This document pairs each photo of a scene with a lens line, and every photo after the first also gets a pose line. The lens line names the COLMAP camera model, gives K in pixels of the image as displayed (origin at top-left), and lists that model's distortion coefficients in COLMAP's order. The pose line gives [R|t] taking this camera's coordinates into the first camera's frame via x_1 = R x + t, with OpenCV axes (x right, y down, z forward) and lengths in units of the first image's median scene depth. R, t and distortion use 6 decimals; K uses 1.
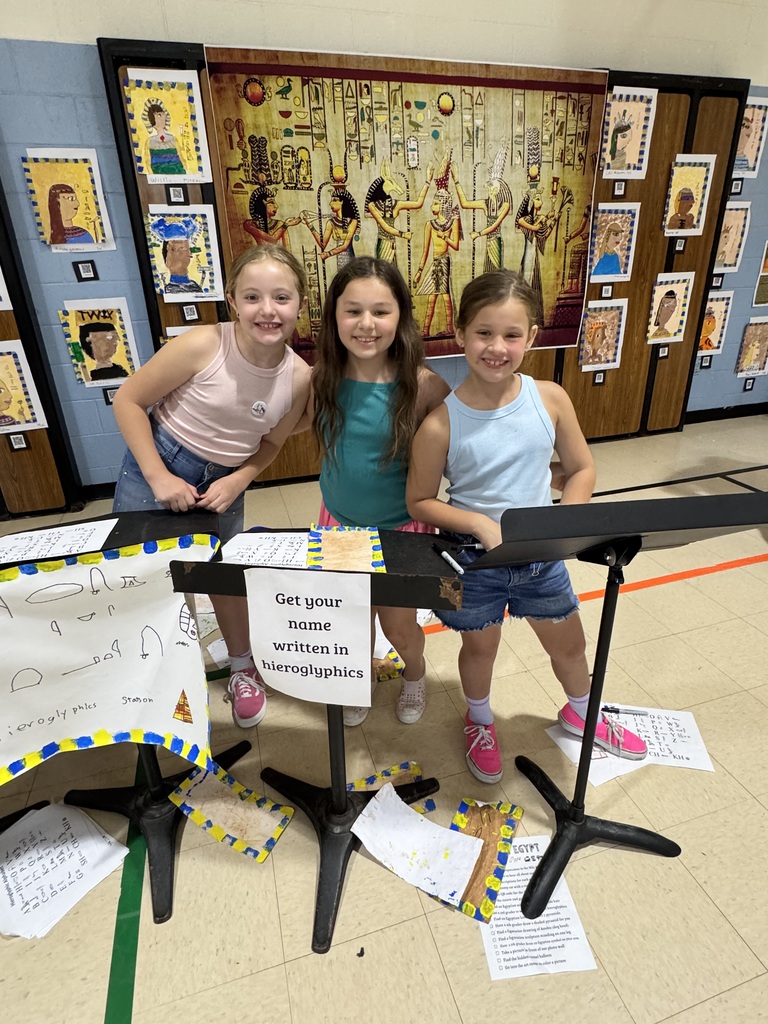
lens RADIAL K [[565.4, 0, 386.1], [0, 565.4, 510.8], [0, 0, 1]] dist [0.003647, 0.000355]
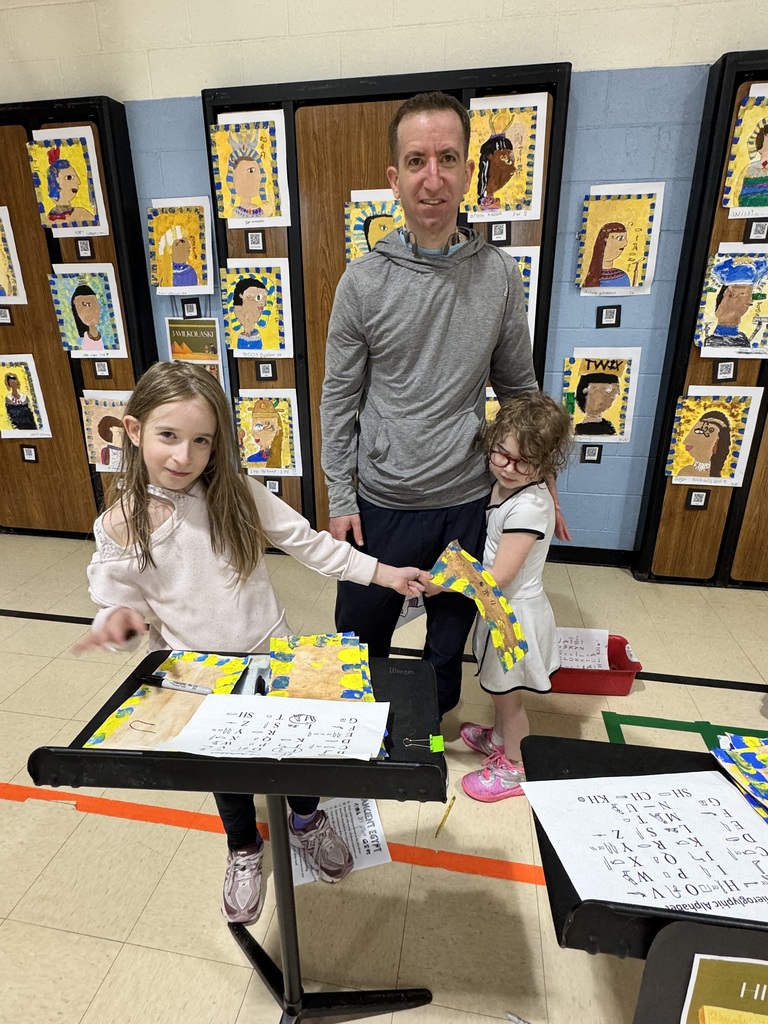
lens RADIAL K [[565.4, 0, 382.8], [0, 565.4, 509.2], [0, 0, 1]] dist [0.003647, 0.000355]
pose [[0.889889, 0.182109, -0.418250, -0.424622], [-0.209680, 0.977555, -0.020491, -0.034843], [0.405131, 0.105934, 0.908101, 0.079462]]
